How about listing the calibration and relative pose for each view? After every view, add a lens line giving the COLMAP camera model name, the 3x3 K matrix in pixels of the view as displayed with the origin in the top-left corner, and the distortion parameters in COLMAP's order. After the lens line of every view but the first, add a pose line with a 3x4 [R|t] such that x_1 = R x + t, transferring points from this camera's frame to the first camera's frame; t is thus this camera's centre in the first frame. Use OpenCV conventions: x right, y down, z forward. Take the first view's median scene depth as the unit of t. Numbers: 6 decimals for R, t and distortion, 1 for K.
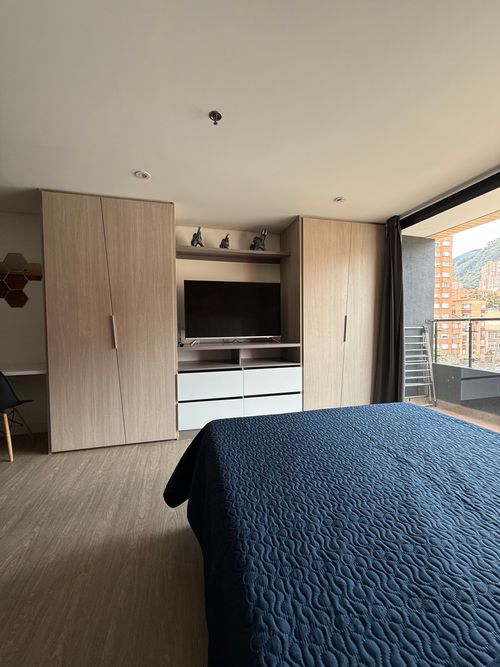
lens RADIAL K [[266.5, 0, 252.3], [0, 266.5, 333.9], [0, 0, 1]] dist [-0.002703, -0.000209]
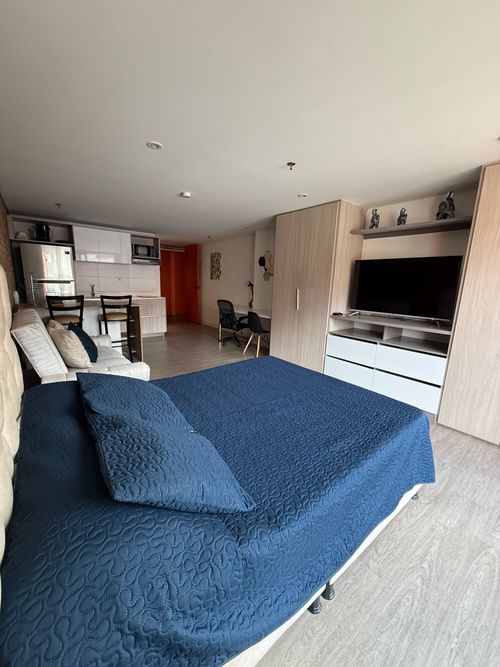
lens RADIAL K [[266.5, 0, 252.3], [0, 266.5, 333.9], [0, 0, 1]] dist [-0.002703, -0.000209]
pose [[0.409525, 0.199601, -0.890196, 0.678672], [-0.072698, 0.979809, 0.186250, -0.067784], [0.909398, -0.011559, 0.415767, 0.086628]]
